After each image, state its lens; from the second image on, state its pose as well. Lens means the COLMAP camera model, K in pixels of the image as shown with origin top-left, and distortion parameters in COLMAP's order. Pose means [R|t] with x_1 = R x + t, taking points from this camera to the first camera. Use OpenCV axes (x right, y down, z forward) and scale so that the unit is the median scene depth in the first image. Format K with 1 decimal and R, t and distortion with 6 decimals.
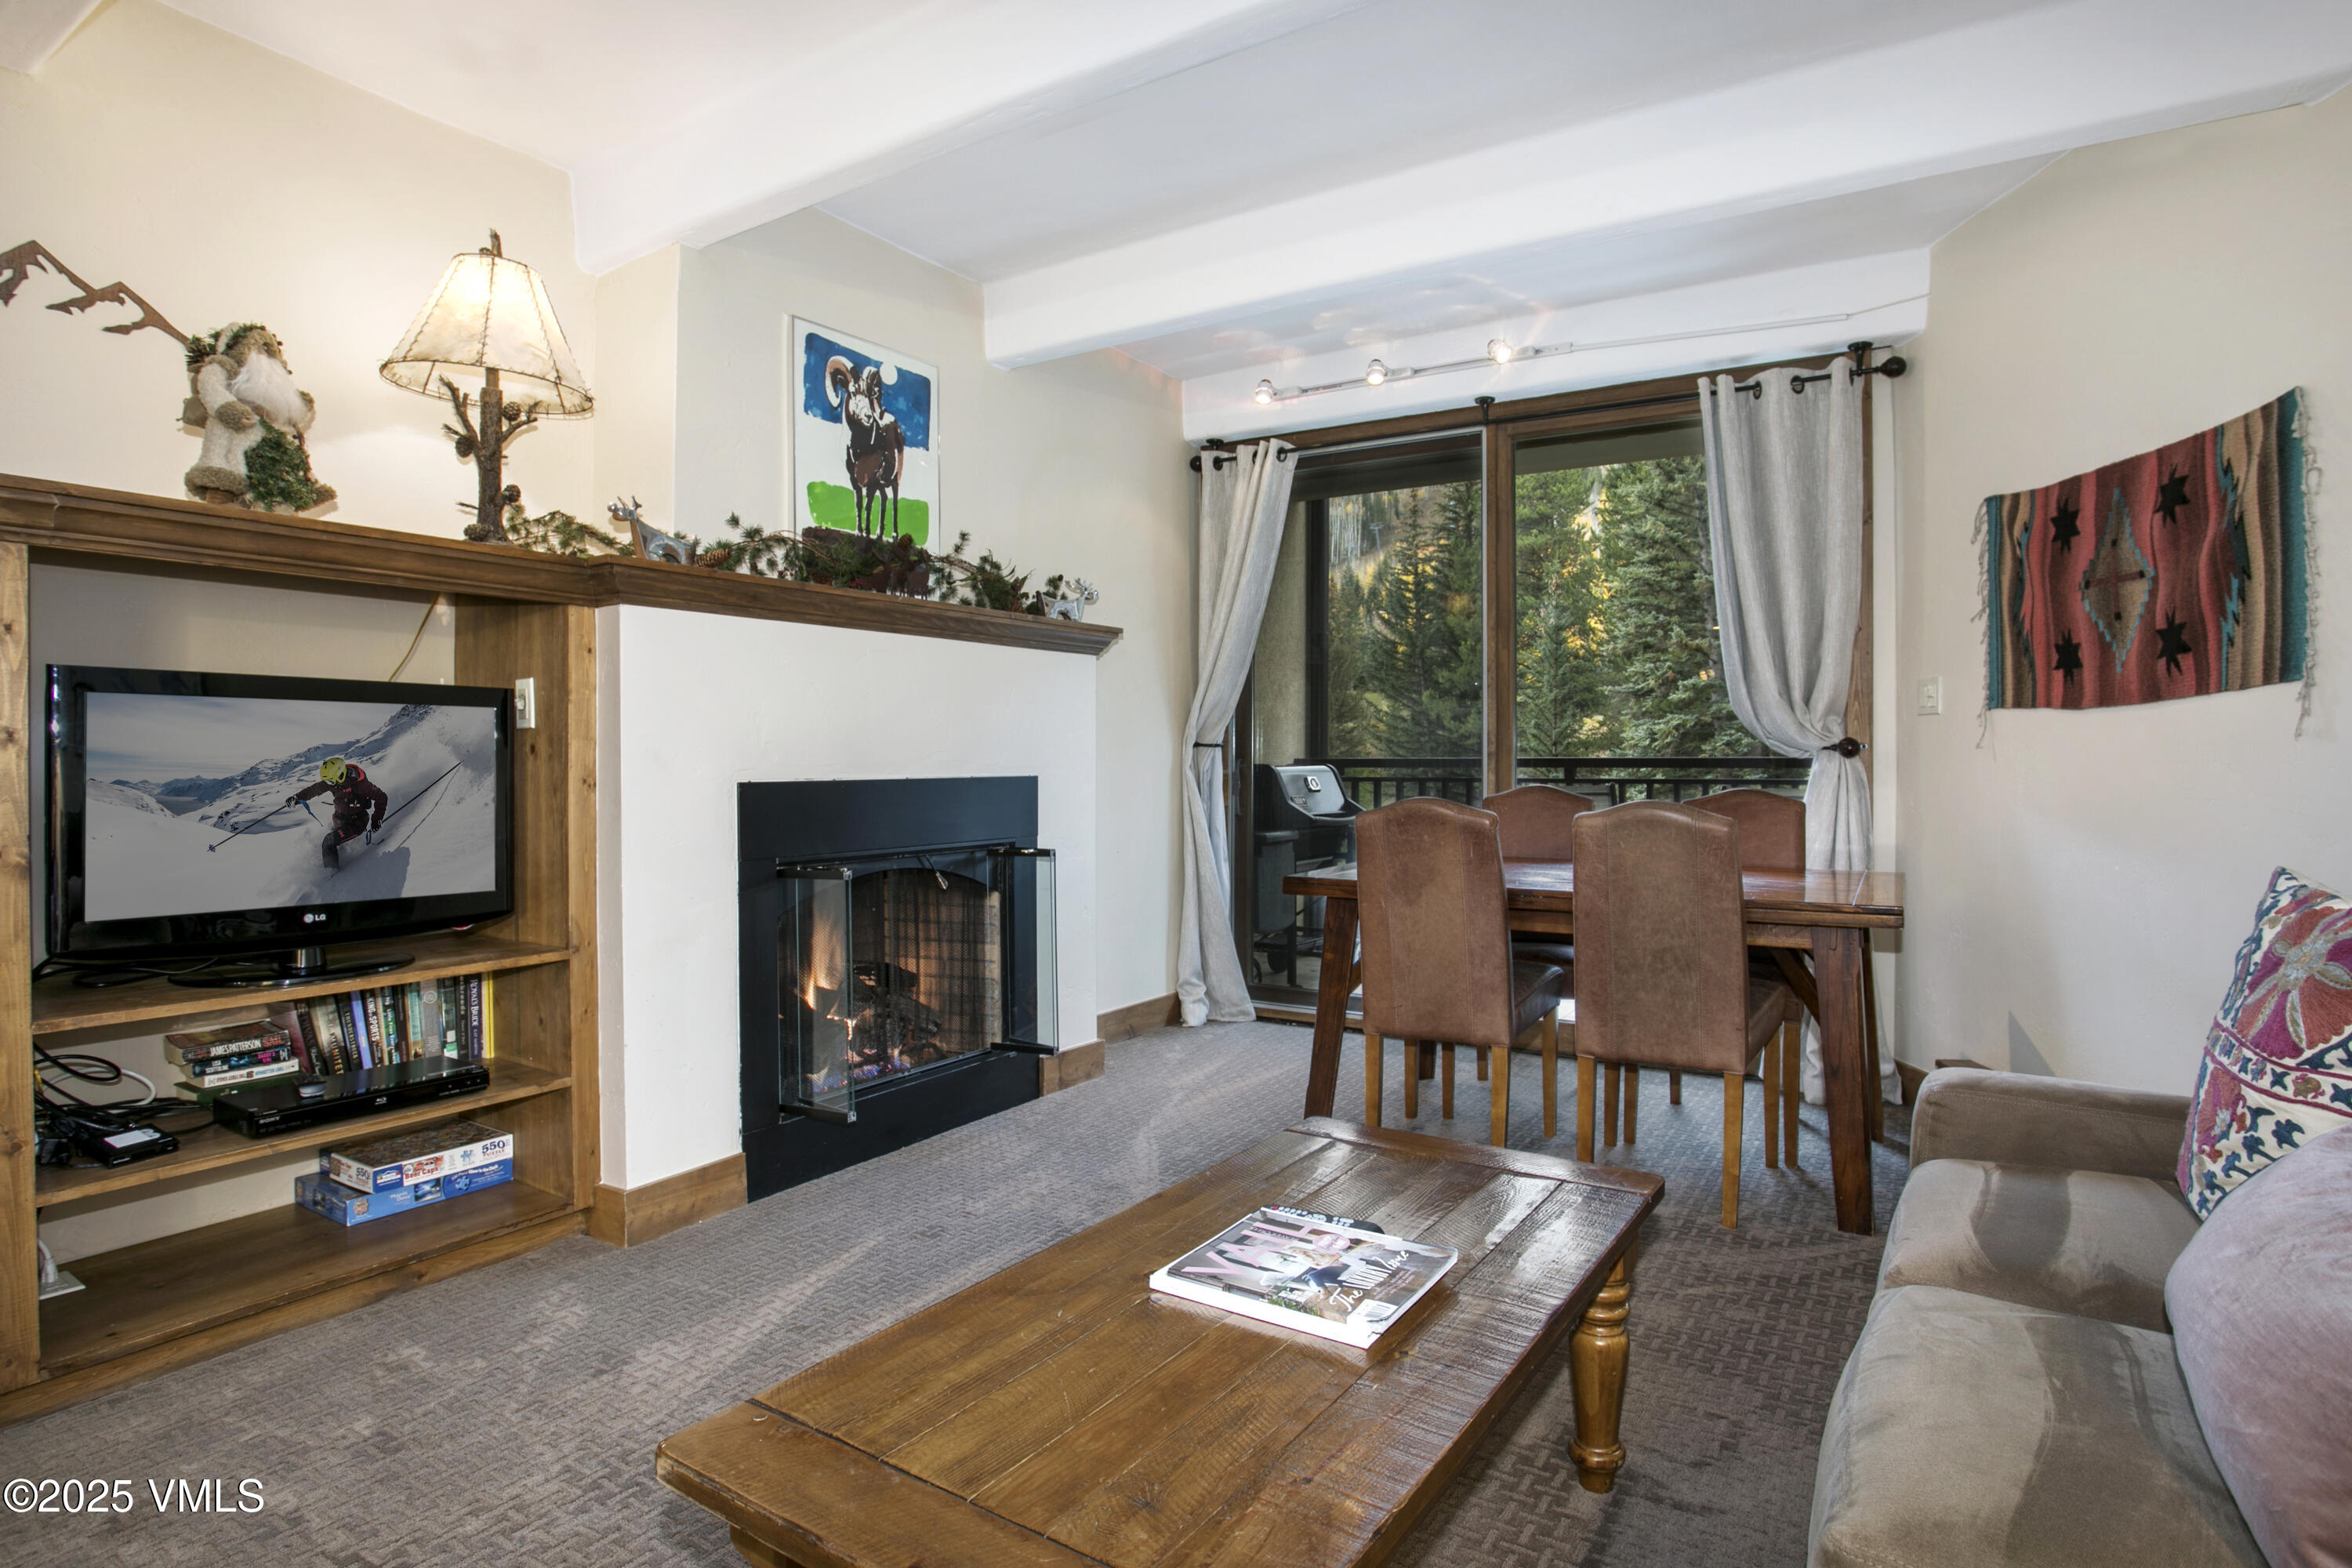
lens RADIAL K [[1241.2, 0, 1176.0], [0, 1241.2, 784.0], [0, 0, 1]] dist [-0.034929, 0.037580]
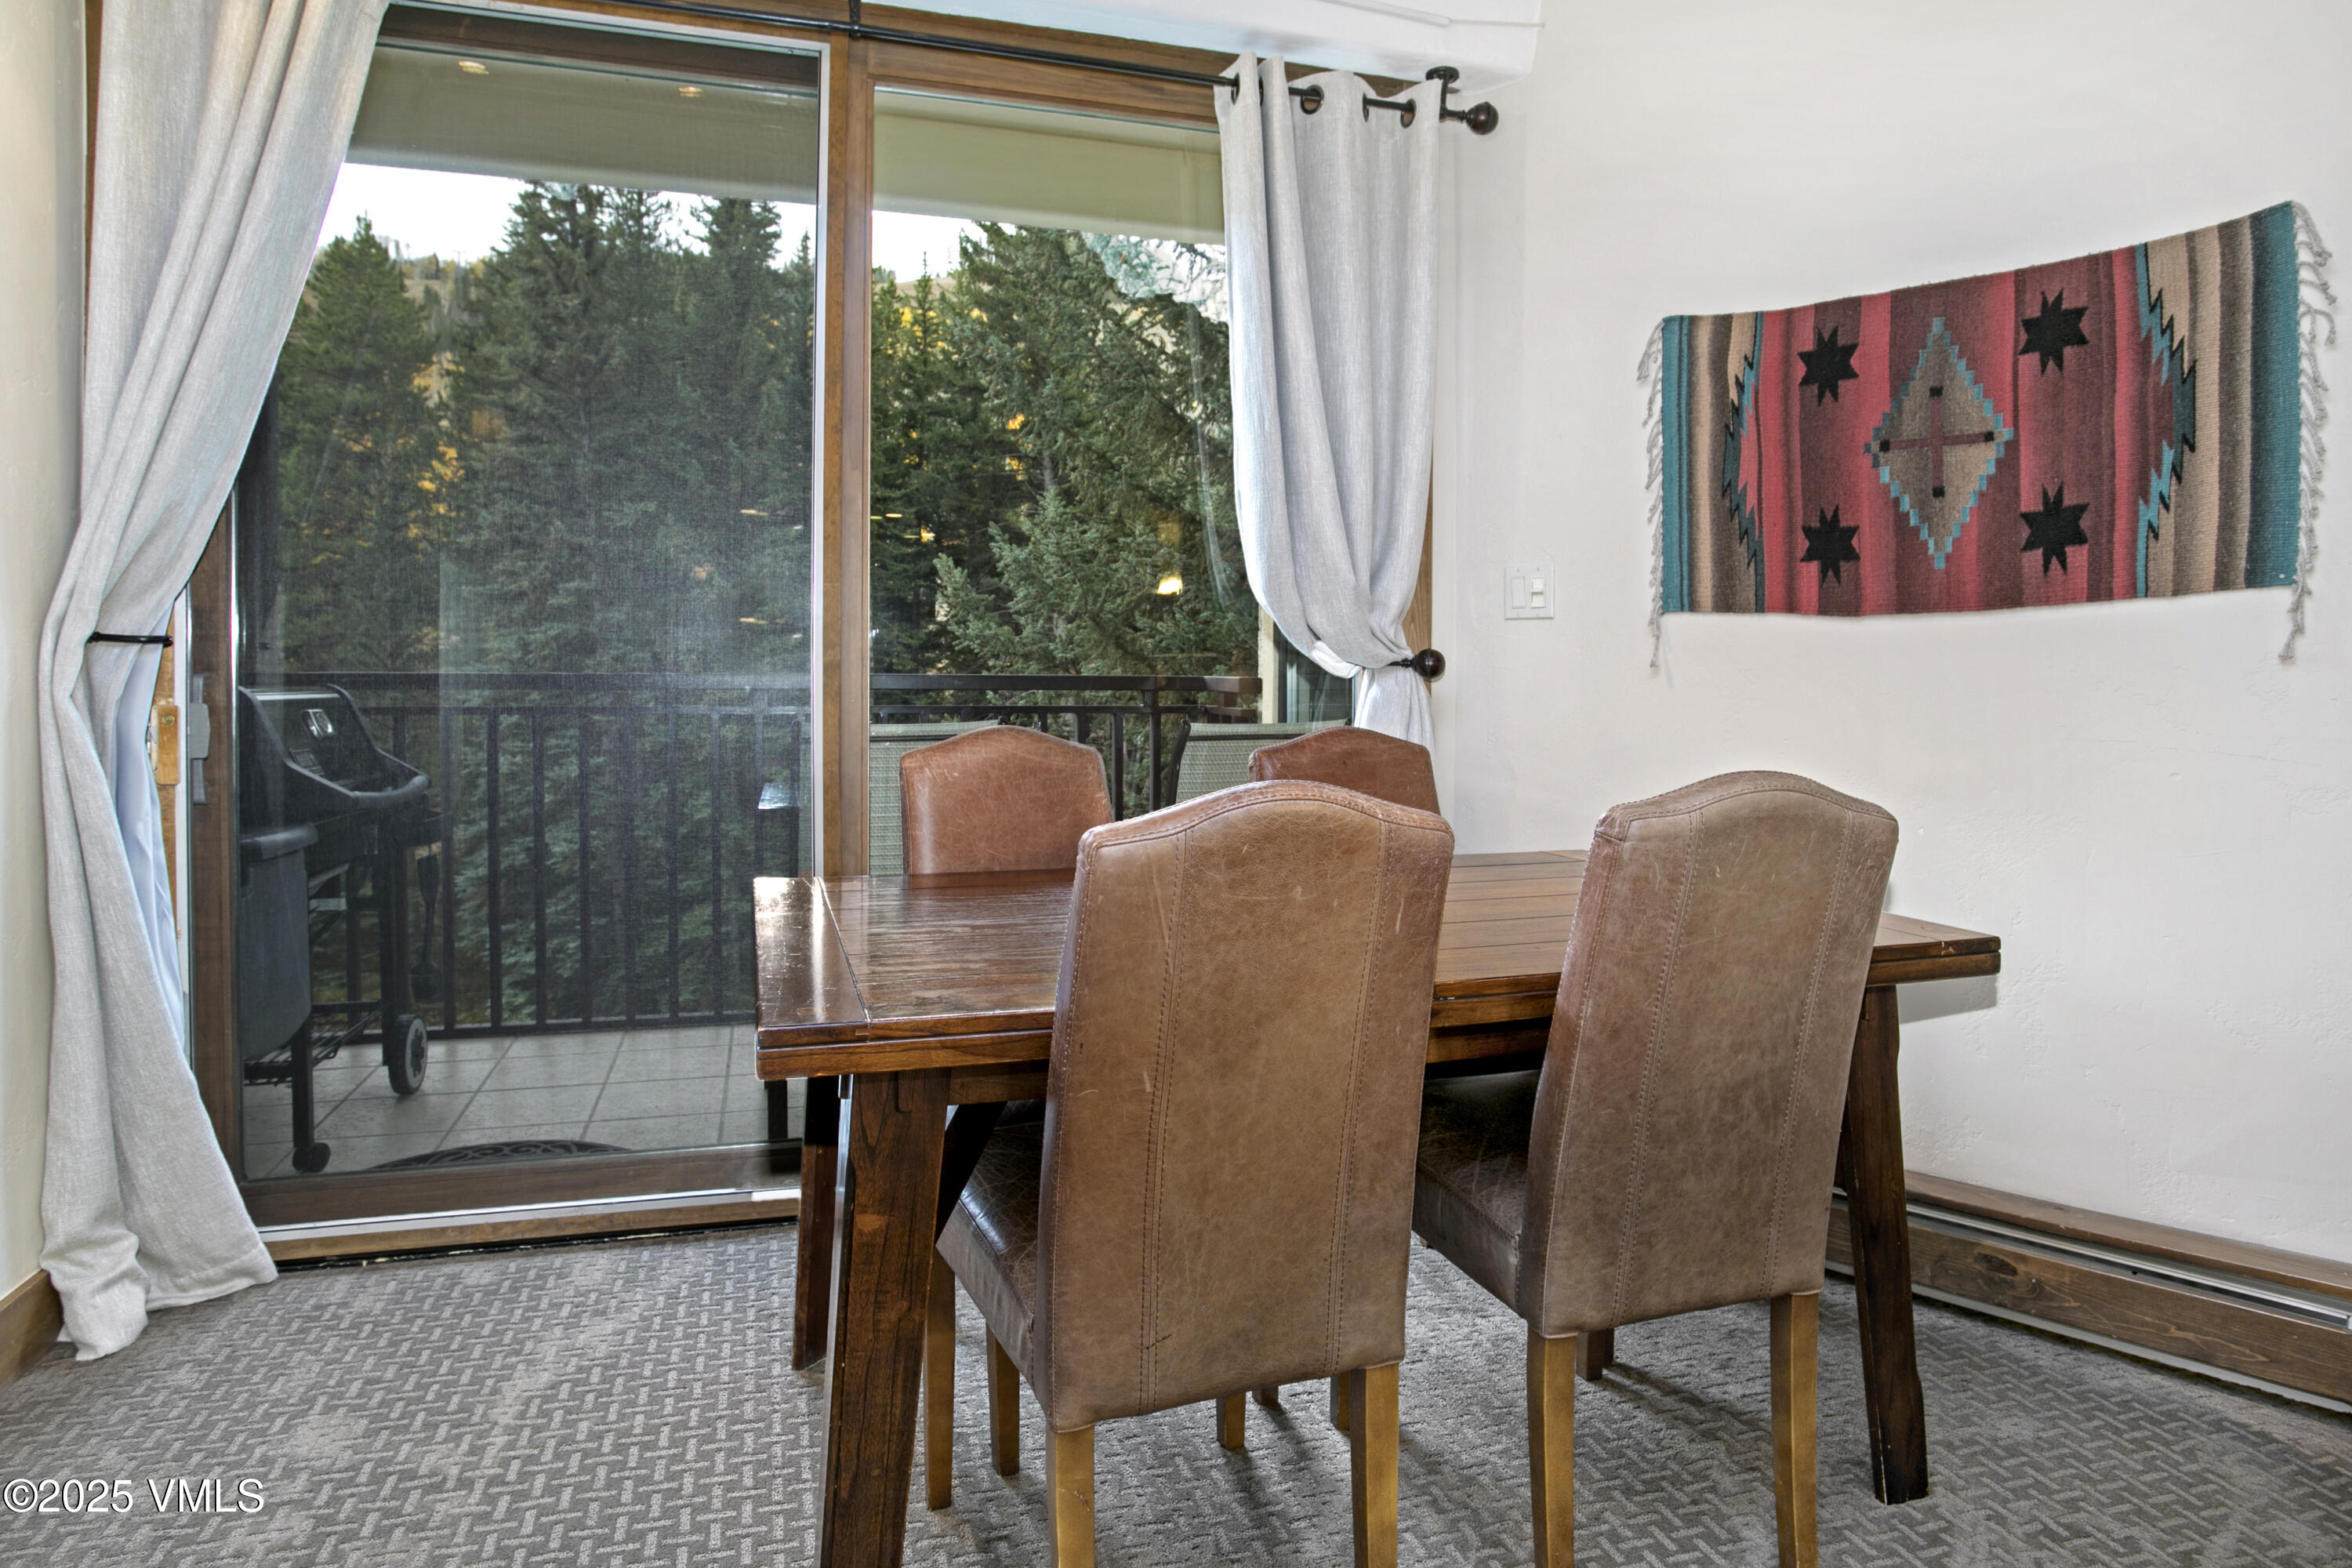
lens RADIAL K [[1327.1, 0, 1177.3], [0, 1327.1, 717.9], [0, 0, 1]] dist [-0.027109, 0.001515]
pose [[0.648405, -0.014168, 0.761164, -0.125930], [0.005226, 0.999886, 0.014159, -0.013809], [-0.761278, -0.005203, 0.648405, 0.805015]]
